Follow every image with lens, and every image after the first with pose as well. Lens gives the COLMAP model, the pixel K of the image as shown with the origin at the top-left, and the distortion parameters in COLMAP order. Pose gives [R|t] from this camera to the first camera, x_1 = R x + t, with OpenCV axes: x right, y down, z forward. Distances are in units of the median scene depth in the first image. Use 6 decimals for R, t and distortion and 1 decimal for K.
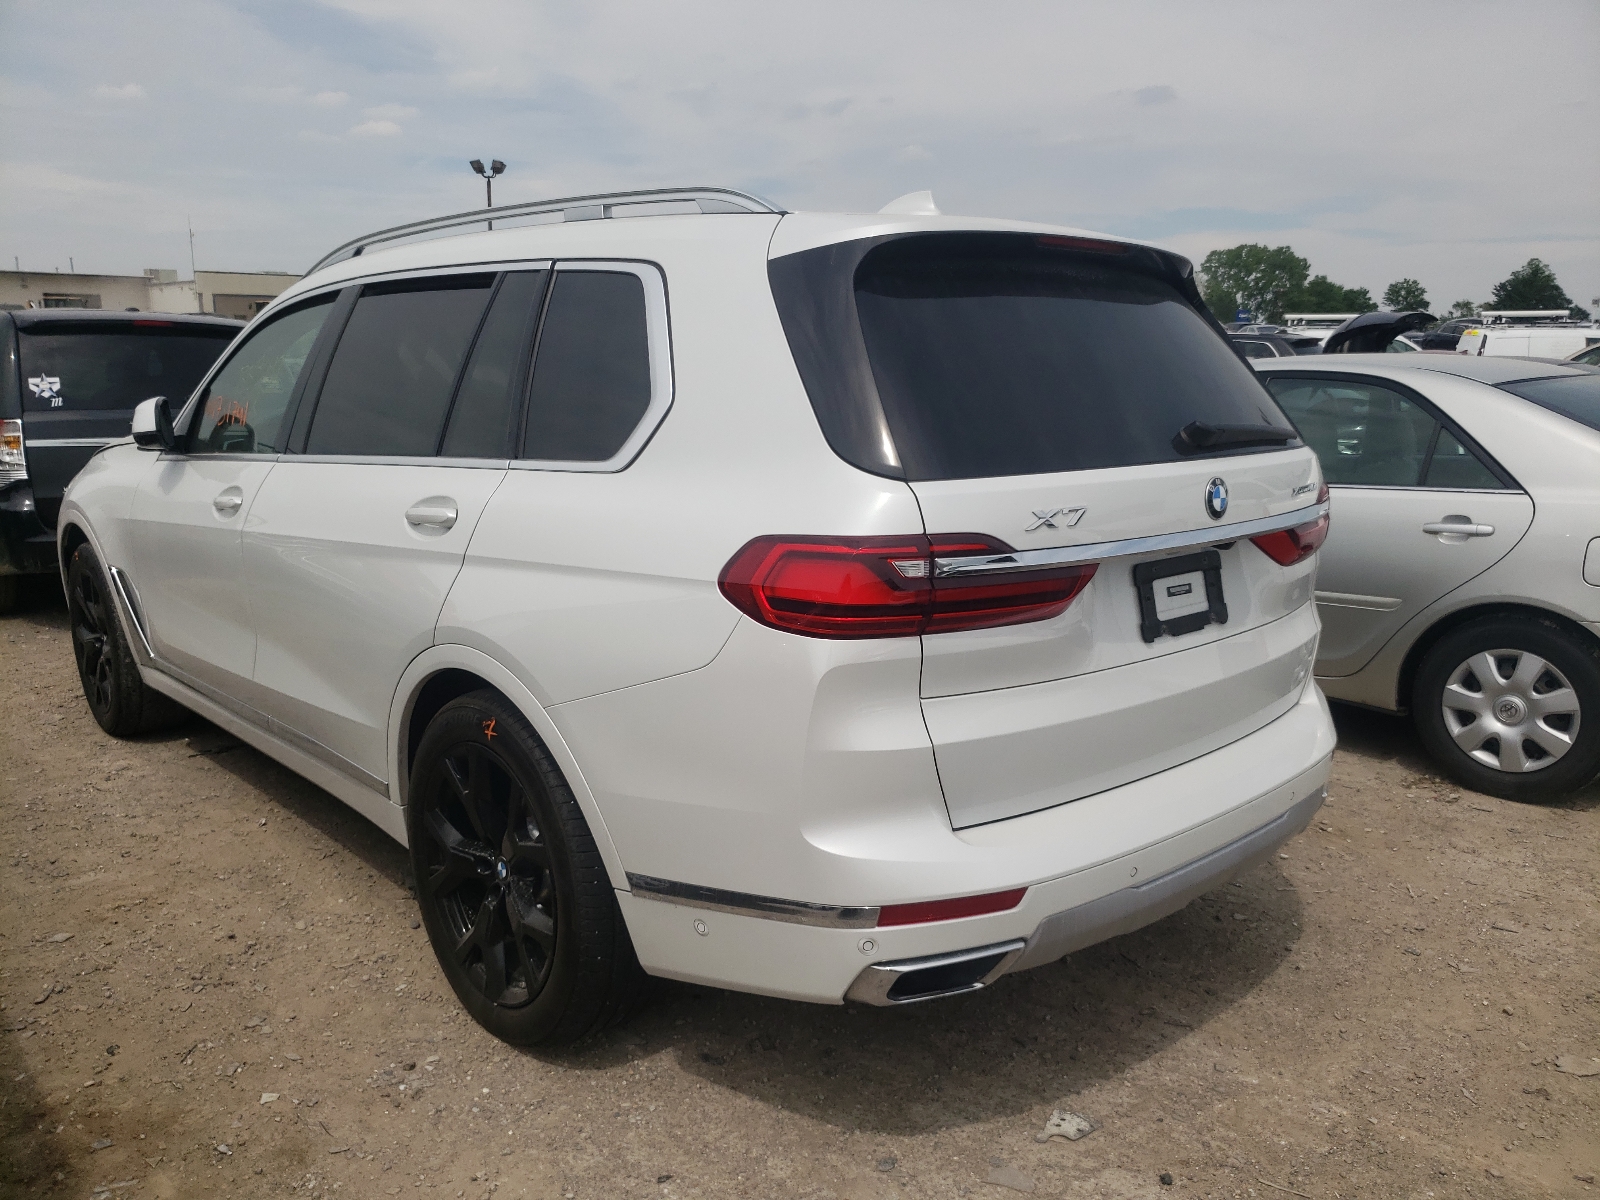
lens RADIAL K [[1199.3, 0, 800.0], [0, 1199.3, 600.0], [0, 0, 1]] dist [-0.002721, -0.001424]
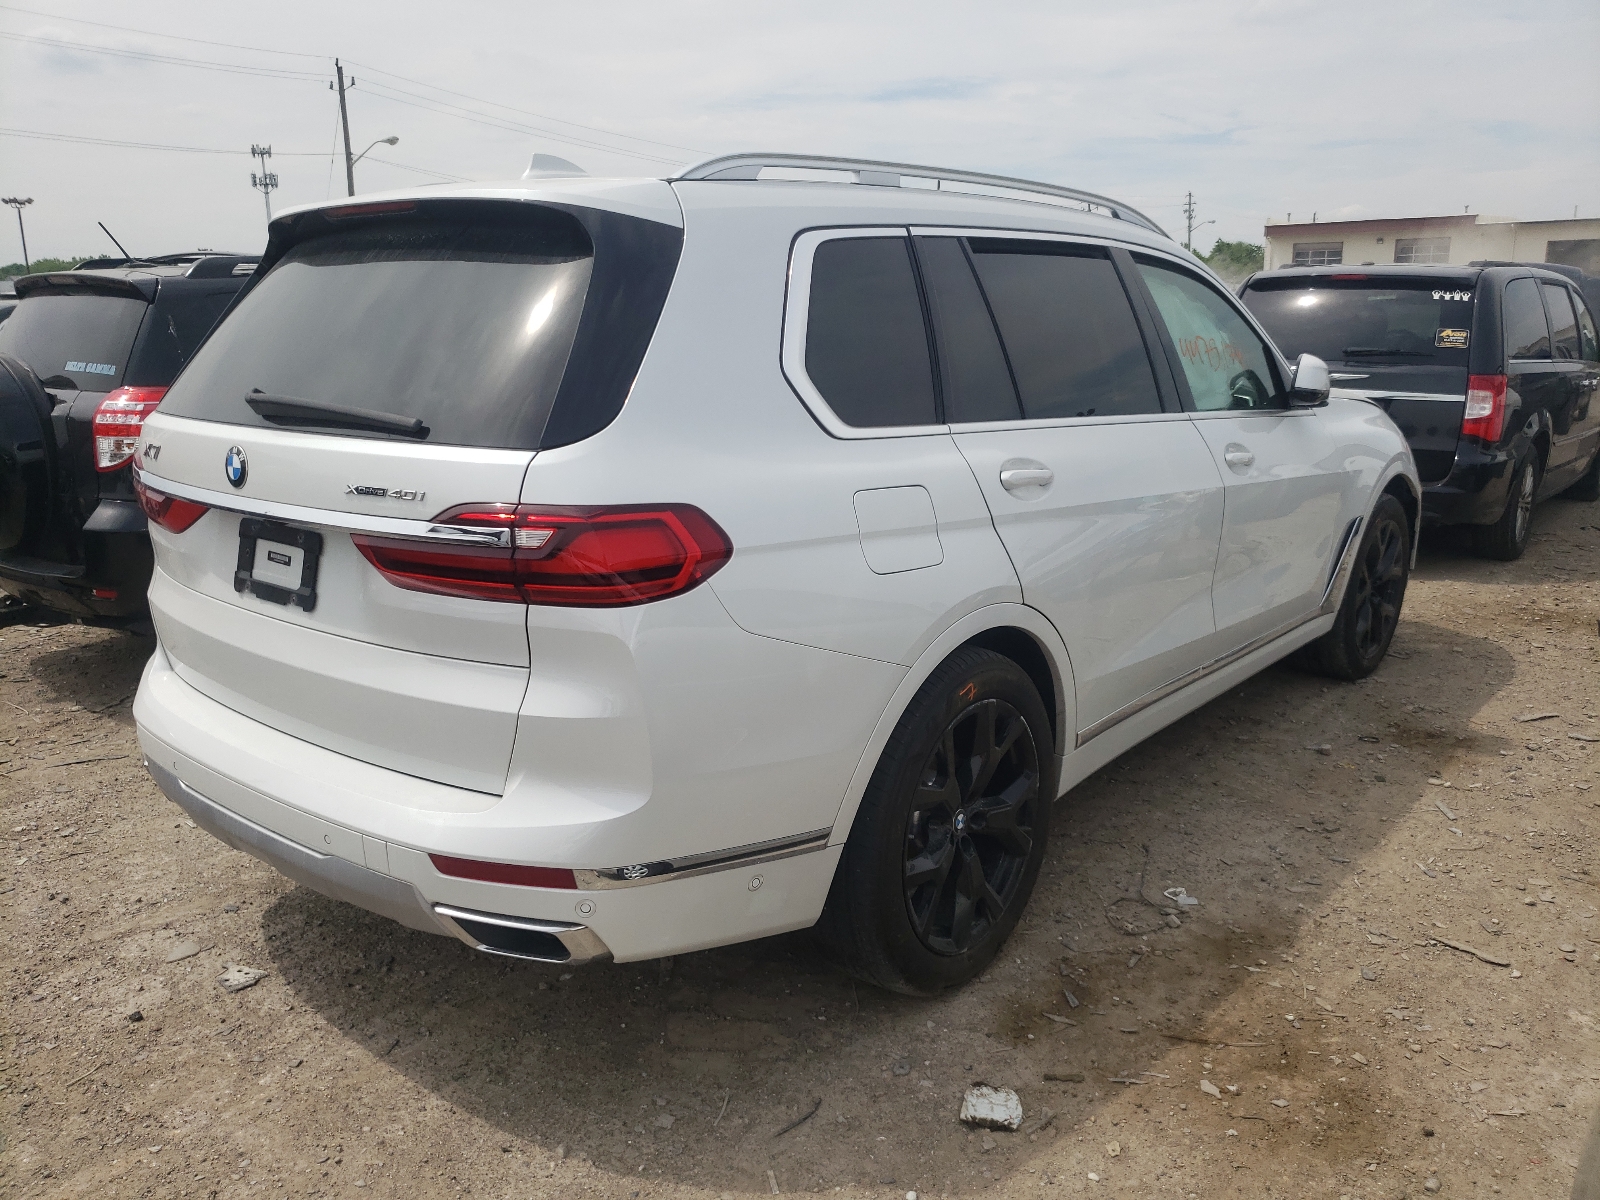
lens RADIAL K [[1209.7, 0, 797.2], [0, 1209.7, 611.7], [0, 0, 1]] dist [0.046982, 0.000096]
pose [[0.168663, 0.230241, -0.958406, 1.327254], [-0.193269, 0.961186, 0.196897, -0.241042], [0.966540, 0.152021, 0.206615, 1.168626]]
